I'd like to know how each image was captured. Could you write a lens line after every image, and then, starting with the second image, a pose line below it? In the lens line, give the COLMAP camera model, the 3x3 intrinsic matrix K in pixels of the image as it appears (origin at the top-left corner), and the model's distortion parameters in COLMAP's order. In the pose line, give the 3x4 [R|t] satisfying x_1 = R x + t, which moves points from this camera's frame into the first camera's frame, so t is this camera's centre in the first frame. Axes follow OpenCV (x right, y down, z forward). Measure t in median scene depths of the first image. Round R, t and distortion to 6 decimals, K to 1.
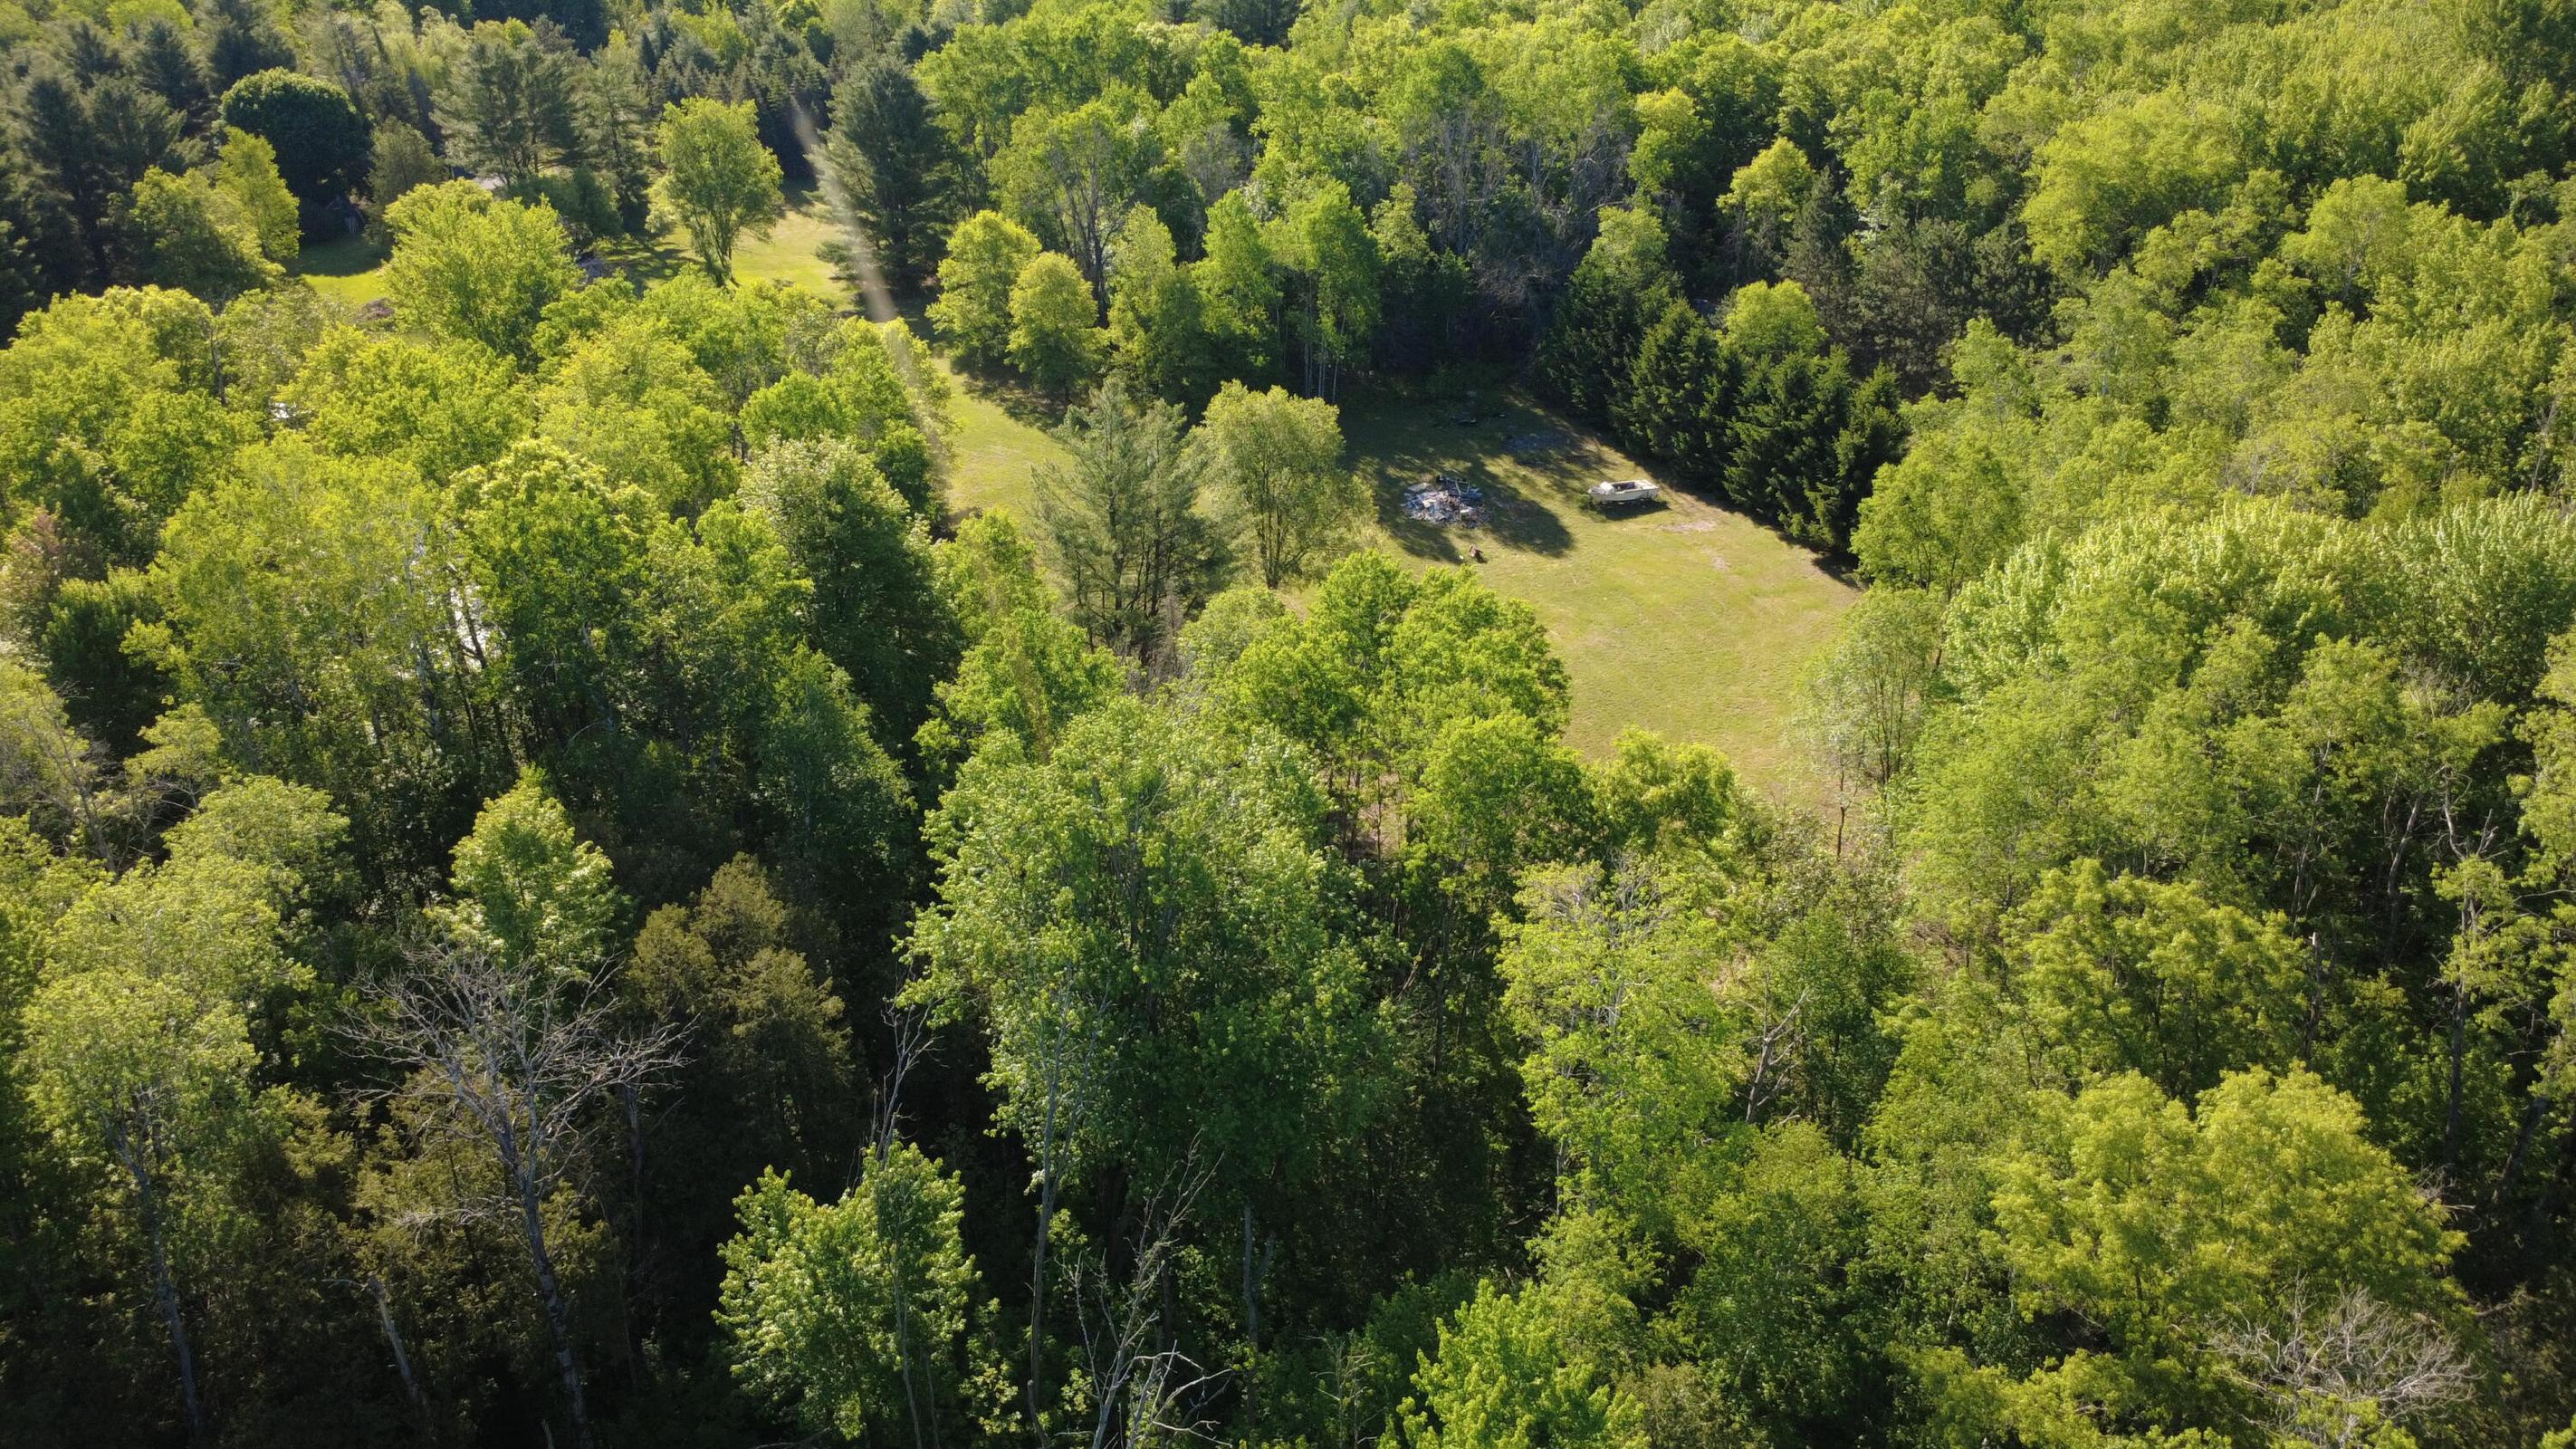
lens RADIAL K [[1887.5, 0, 1288.0], [0, 1887.5, 724.5], [0, 0, 1]] dist [-0.000041, 0.003526]
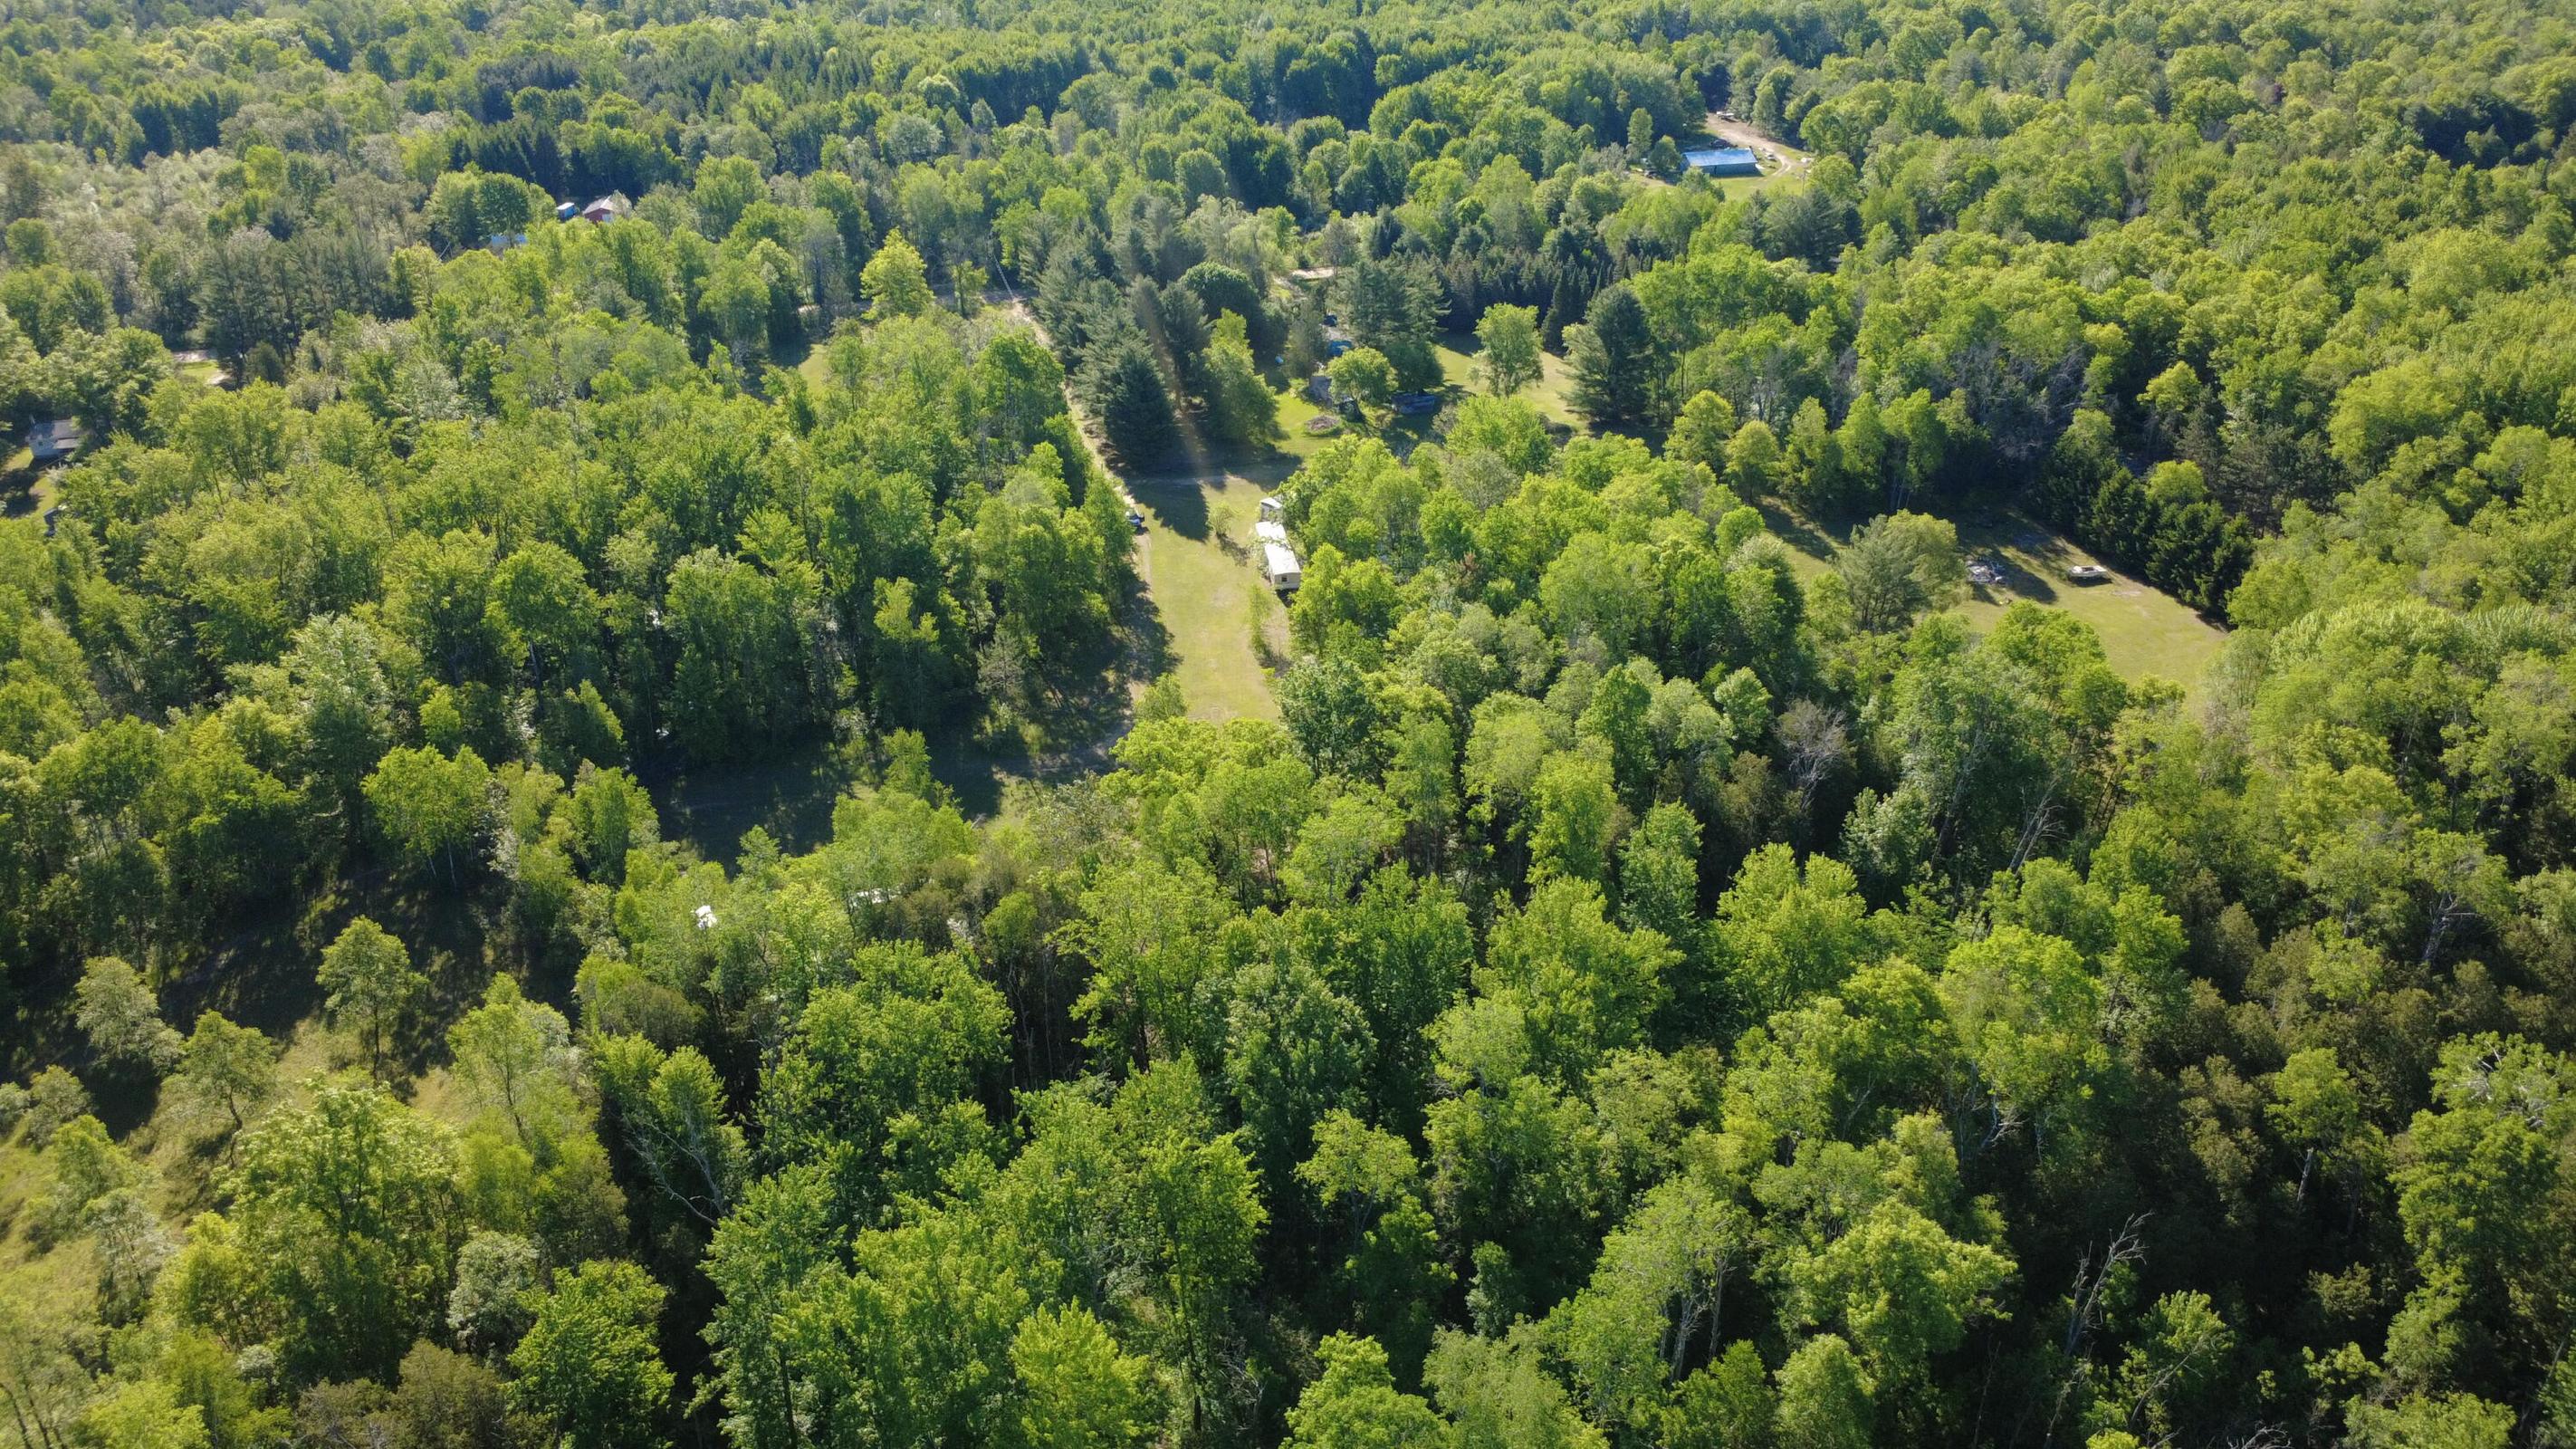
lens RADIAL K [[1887.5, 0, 1288.0], [0, 1887.5, 724.5], [0, 0, 1]] dist [-0.000041, 0.003526]
pose [[0.988800, 0.066567, -0.133576, -0.332237], [-0.067827, 0.997685, -0.004897, 0.085798], [0.132941, 0.013902, 0.991027, -0.912638]]
